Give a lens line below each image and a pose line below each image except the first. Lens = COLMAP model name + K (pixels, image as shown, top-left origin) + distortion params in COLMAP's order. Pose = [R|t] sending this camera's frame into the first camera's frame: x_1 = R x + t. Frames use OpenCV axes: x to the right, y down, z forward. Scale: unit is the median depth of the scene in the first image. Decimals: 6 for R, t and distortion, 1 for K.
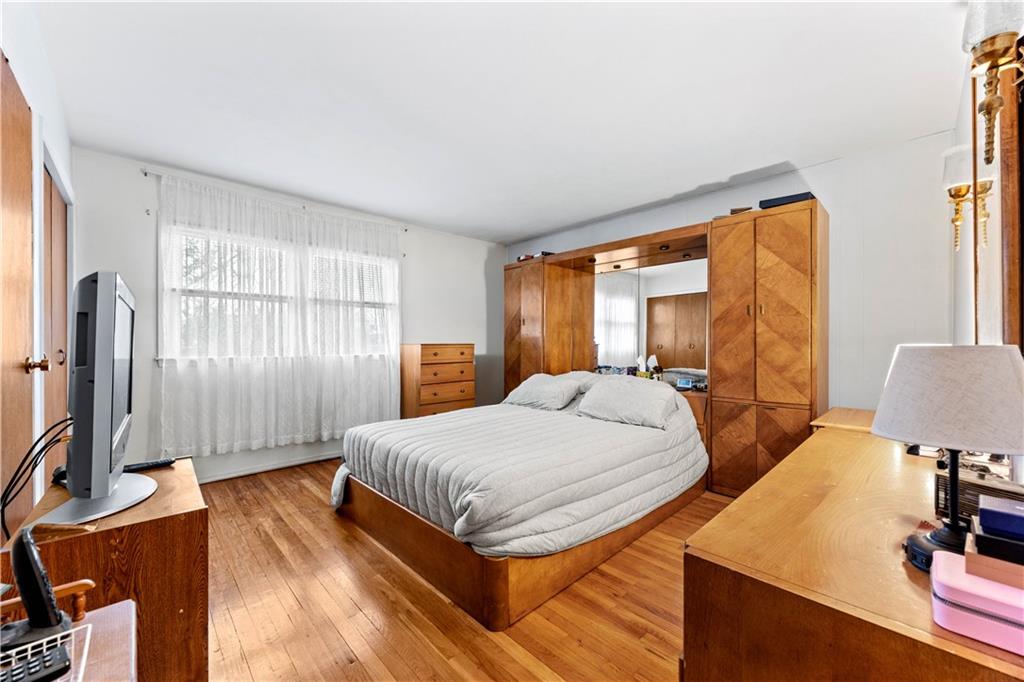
lens RADIAL K [[389.8, 0, 511.2], [0, 389.8, 344.9], [0, 0, 1]] dist [-0.000927, -0.000112]
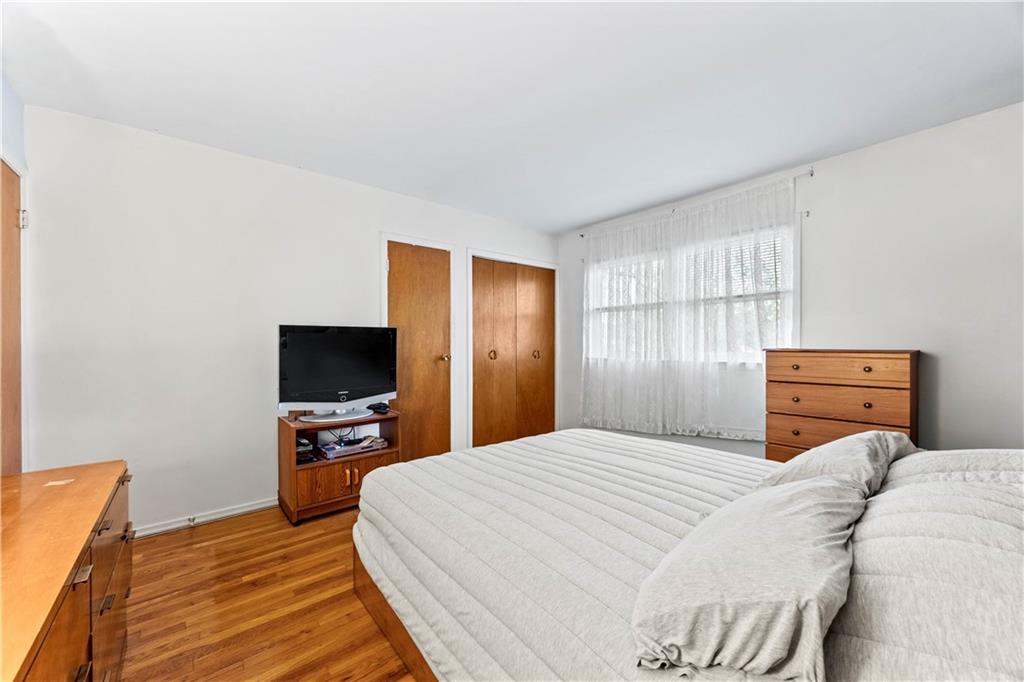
lens RADIAL K [[389.8, 0, 511.2], [0, 389.8, 344.9], [0, 0, 1]] dist [-0.000927, -0.000112]
pose [[-0.069206, 0.016664, -0.997463, 0.464727], [0.006946, 0.999844, 0.016221, -0.025681], [0.997578, -0.005806, -0.069311, 0.609453]]
